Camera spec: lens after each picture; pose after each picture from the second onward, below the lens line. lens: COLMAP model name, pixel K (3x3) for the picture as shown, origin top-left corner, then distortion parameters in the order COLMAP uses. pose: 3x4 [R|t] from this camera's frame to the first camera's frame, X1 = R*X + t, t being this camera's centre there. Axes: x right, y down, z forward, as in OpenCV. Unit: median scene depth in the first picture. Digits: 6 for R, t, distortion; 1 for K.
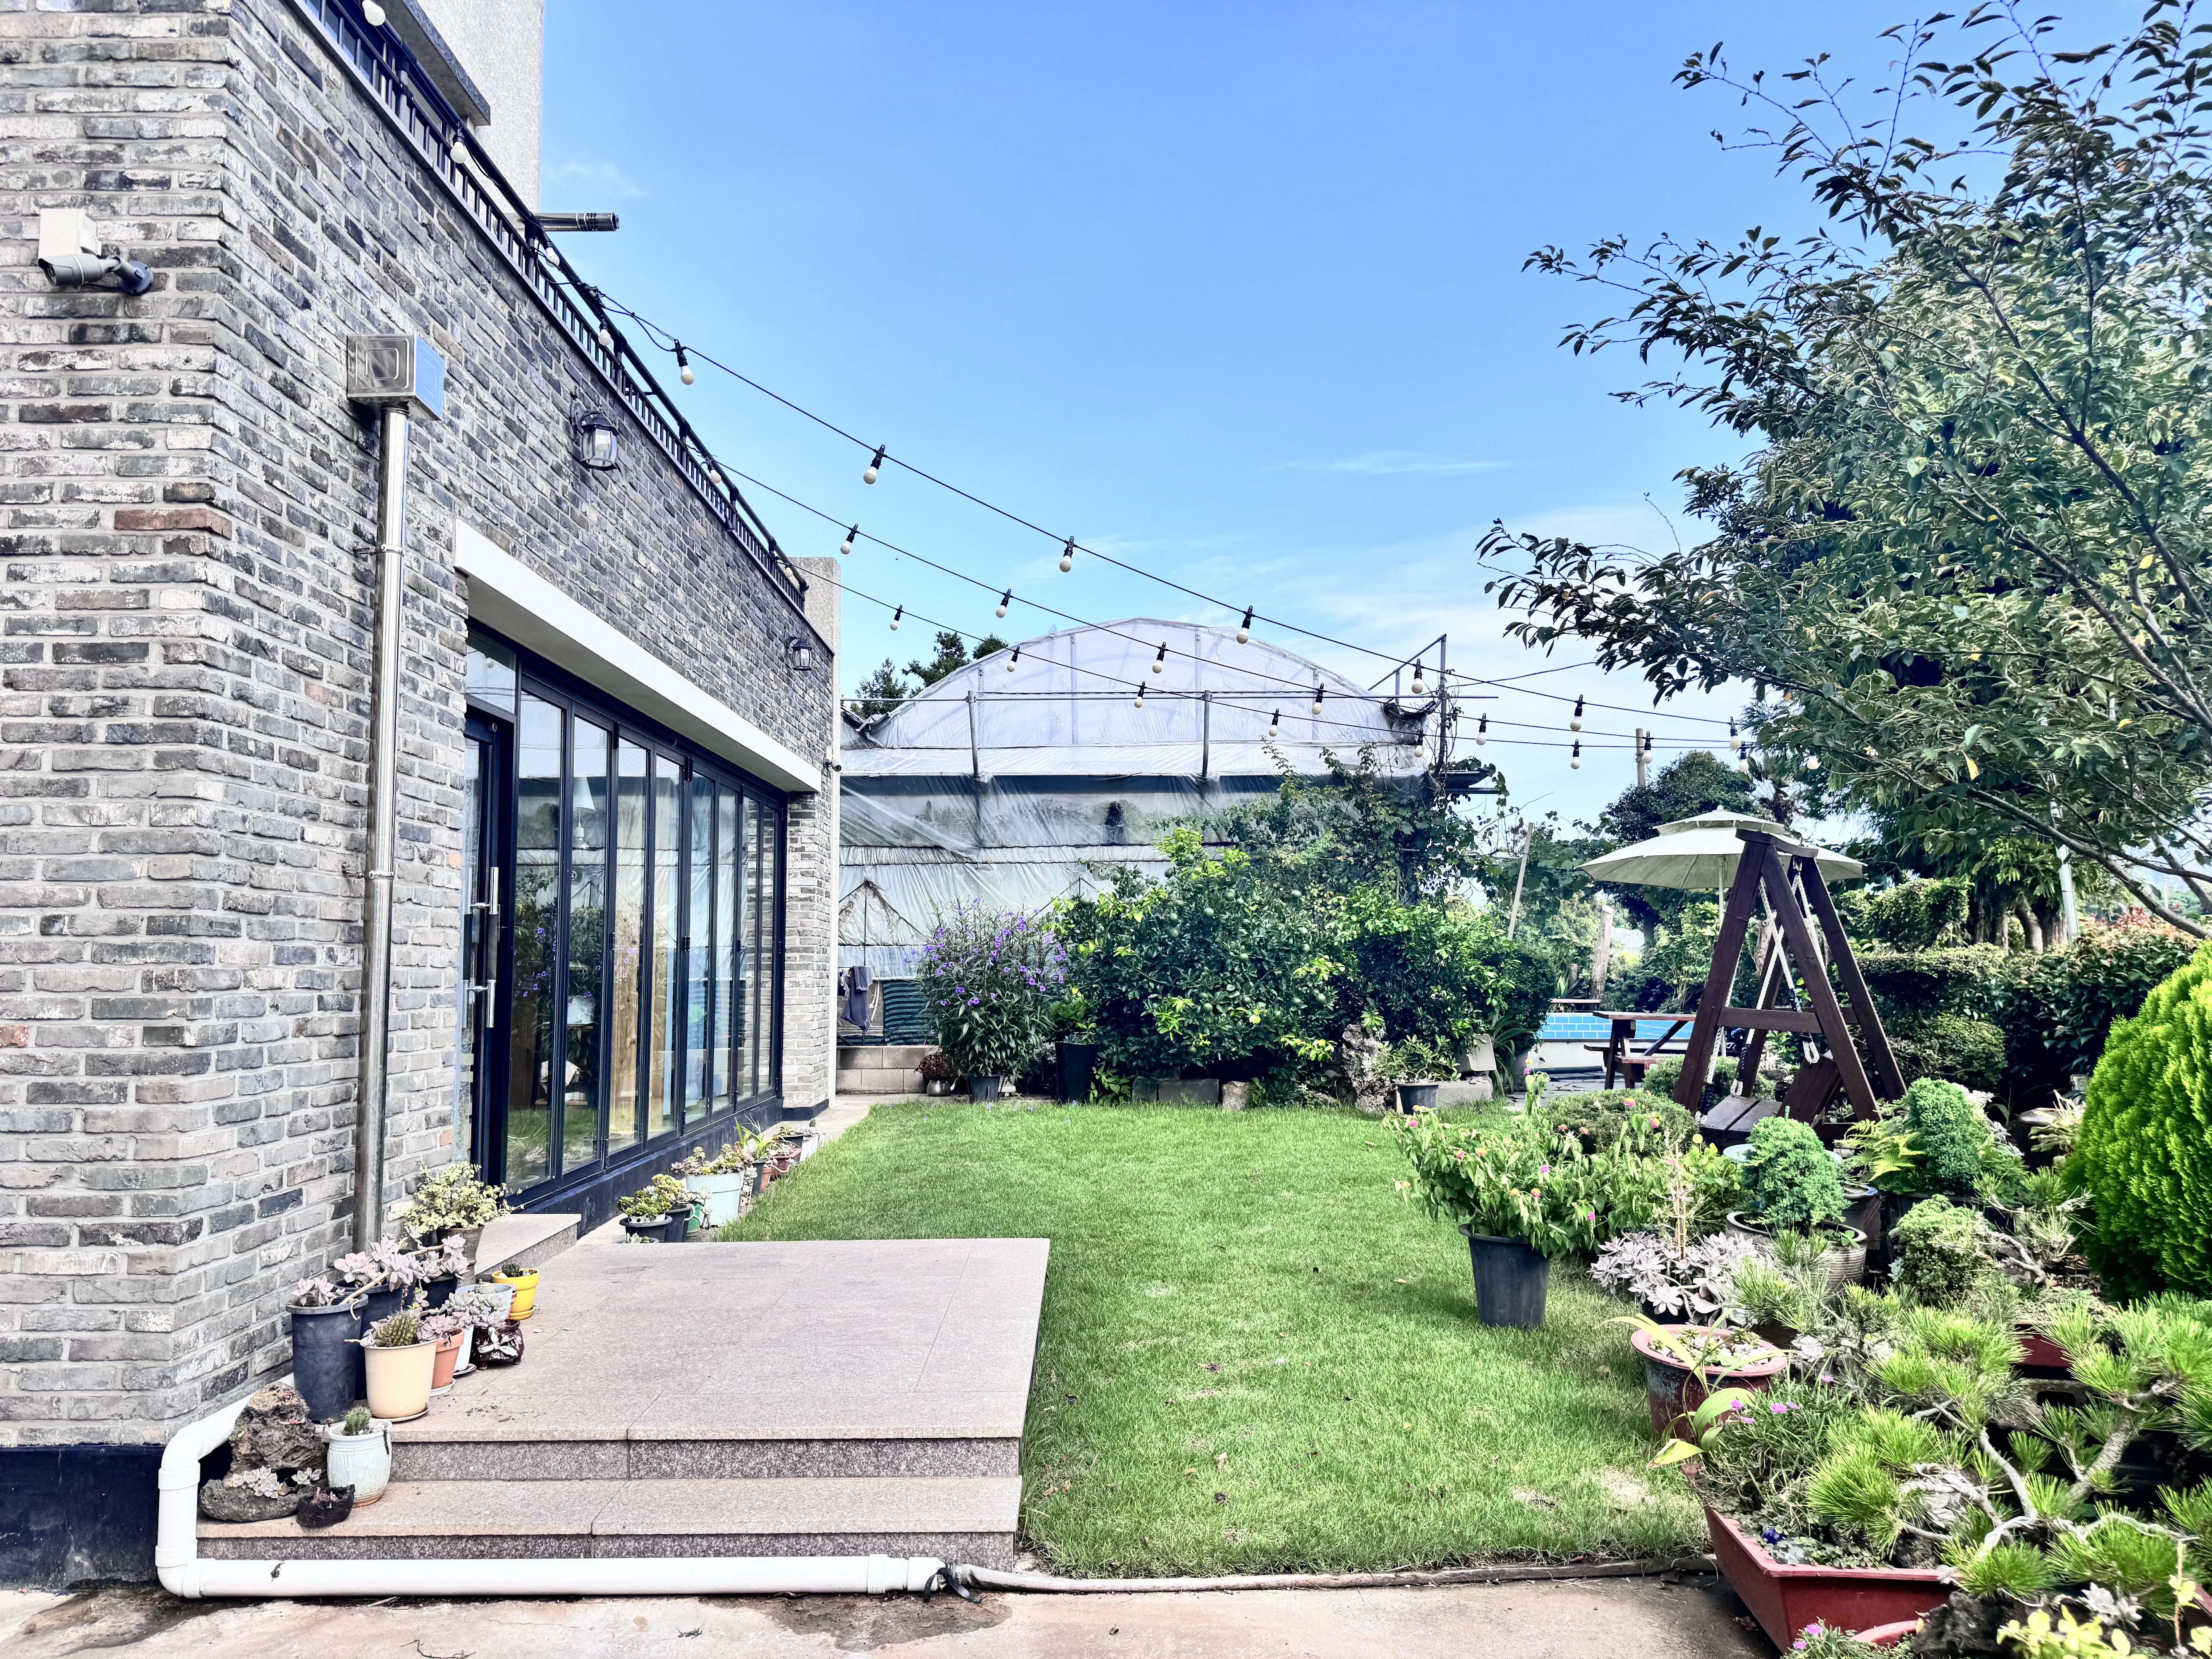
lens RADIAL K [[1577.0, 0, 1103.7], [0, 1577.0, 822.3], [0, 0, 1]] dist [-0.000675, -0.000941]
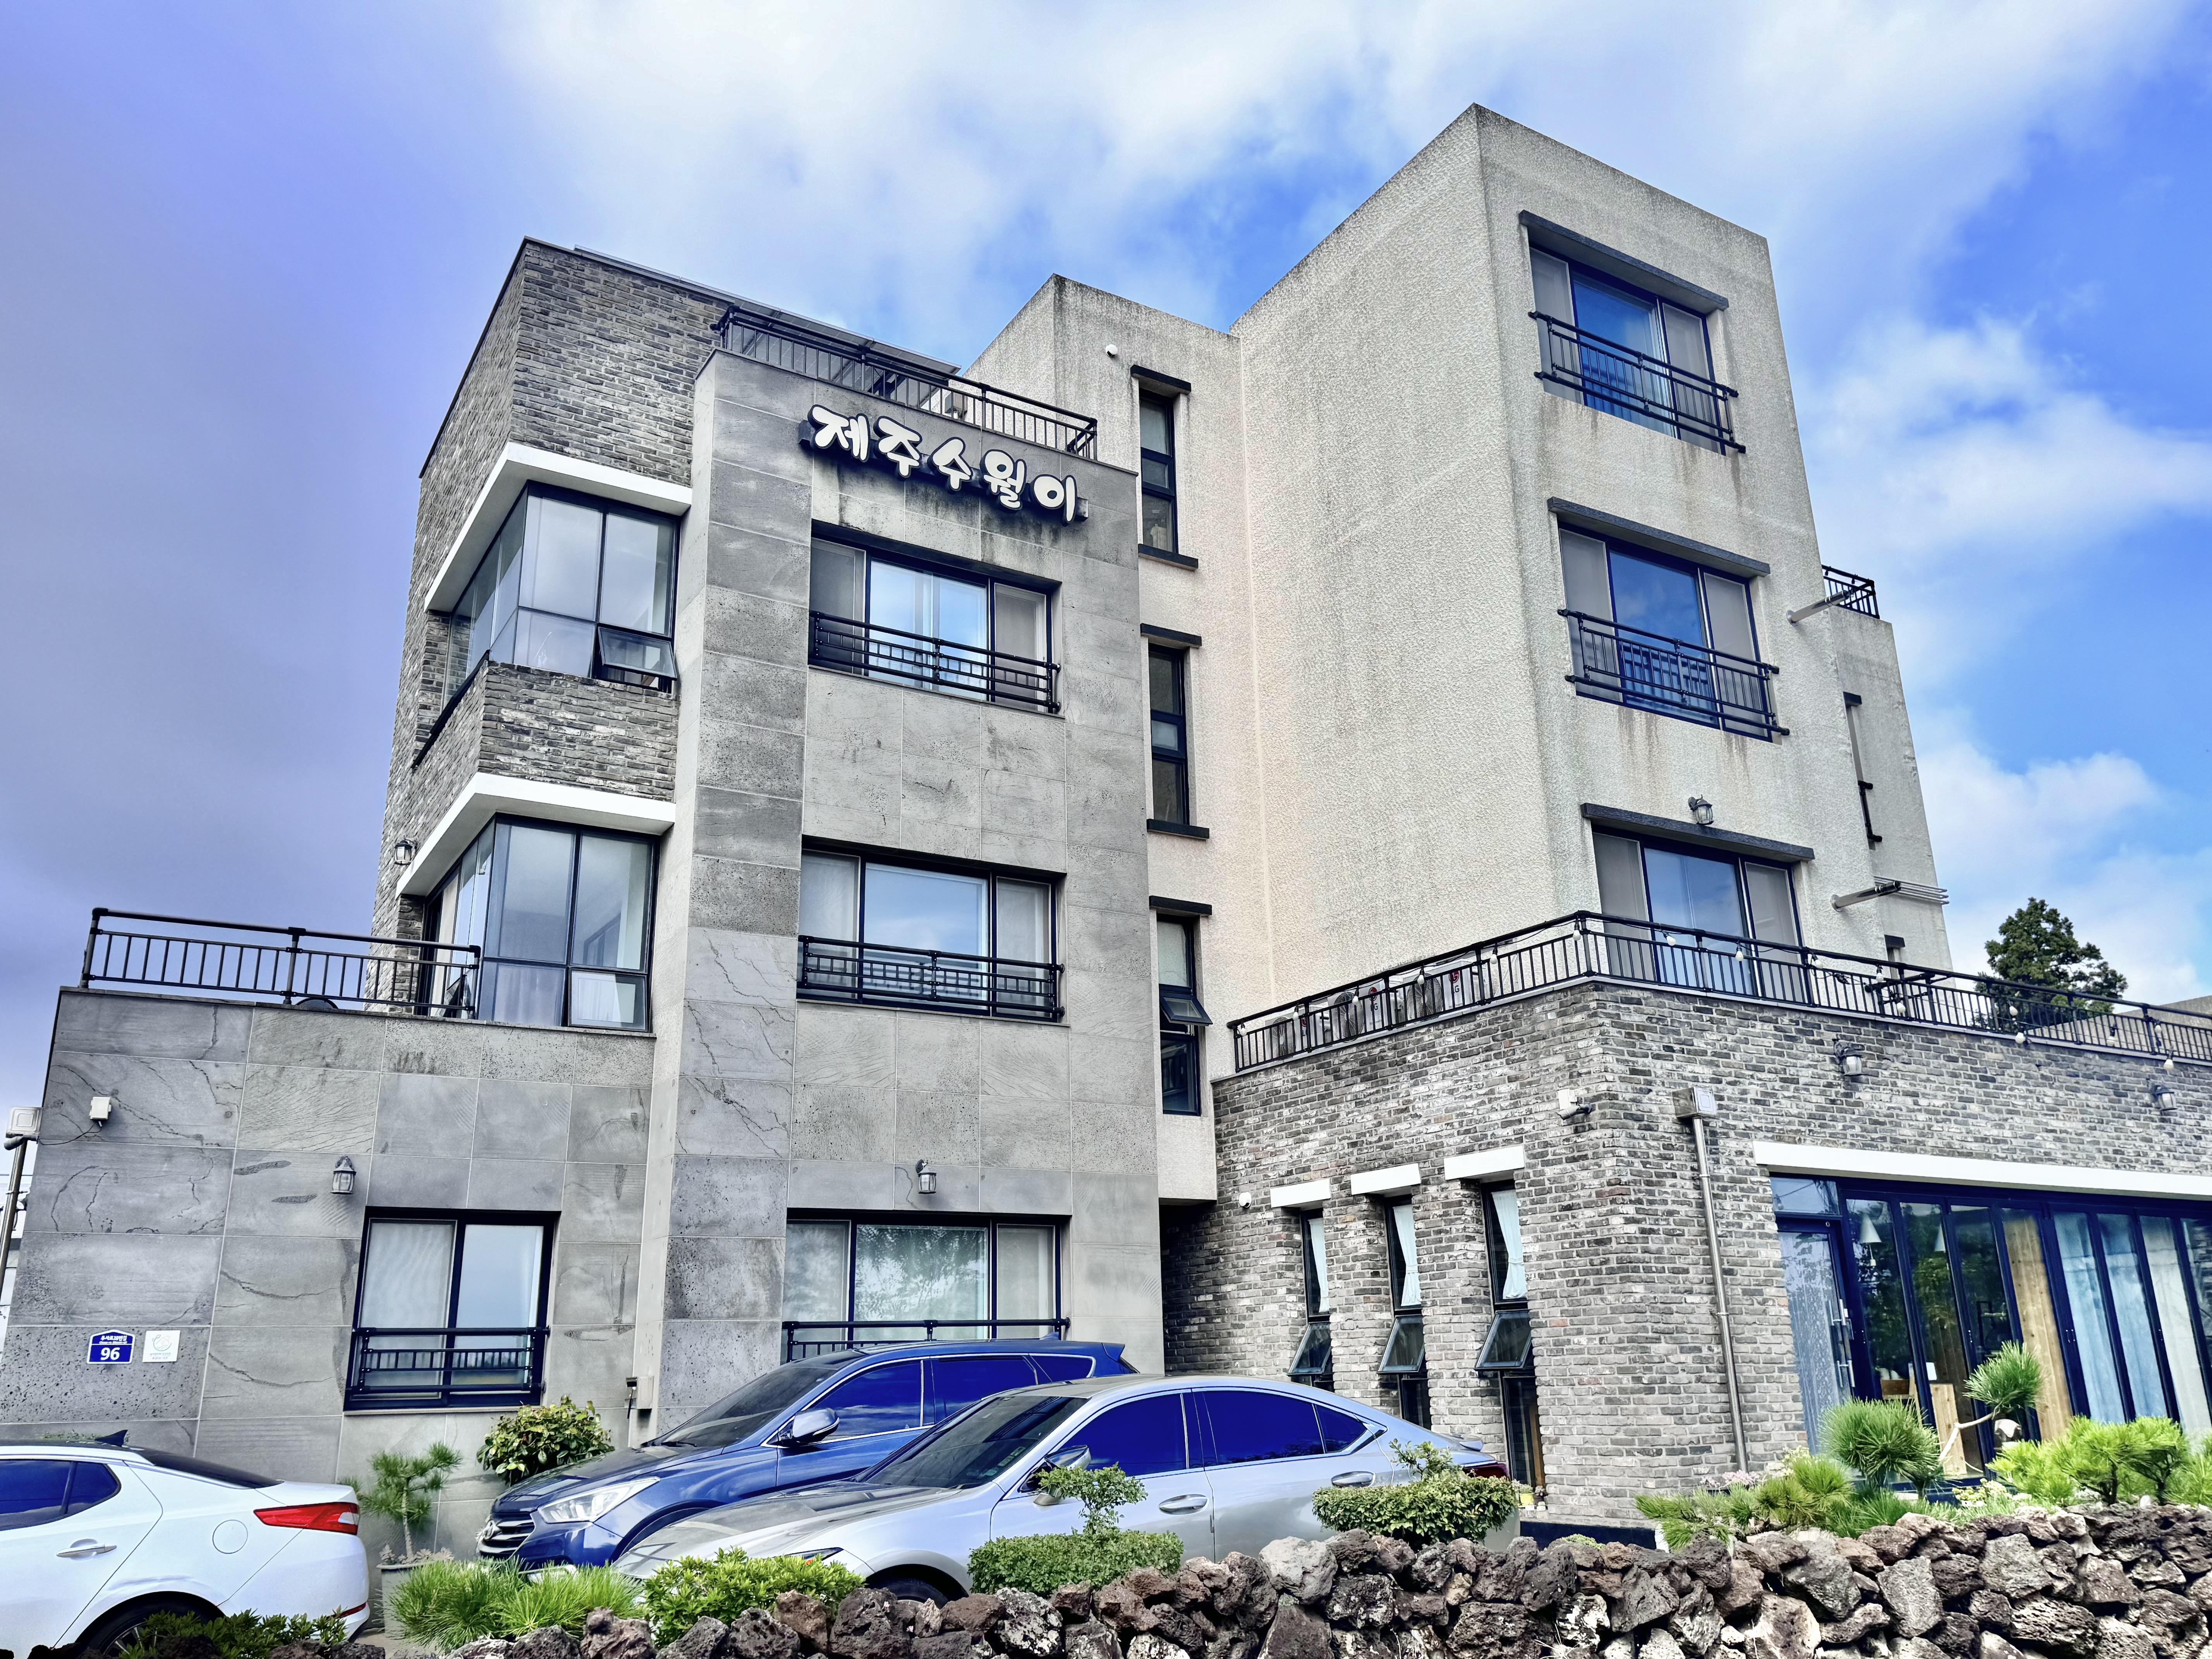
lens RADIAL K [[1724.1, 0, 1106.0], [0, 1724.1, 829.5], [0, 0, 1]] dist [0.085432, -0.114771]
pose [[0.512887, -0.271350, -0.814442, 1.691308], [0.098965, 0.961093, -0.257888, -0.099148], [0.852733, 0.051666, 0.519786, -1.460915]]
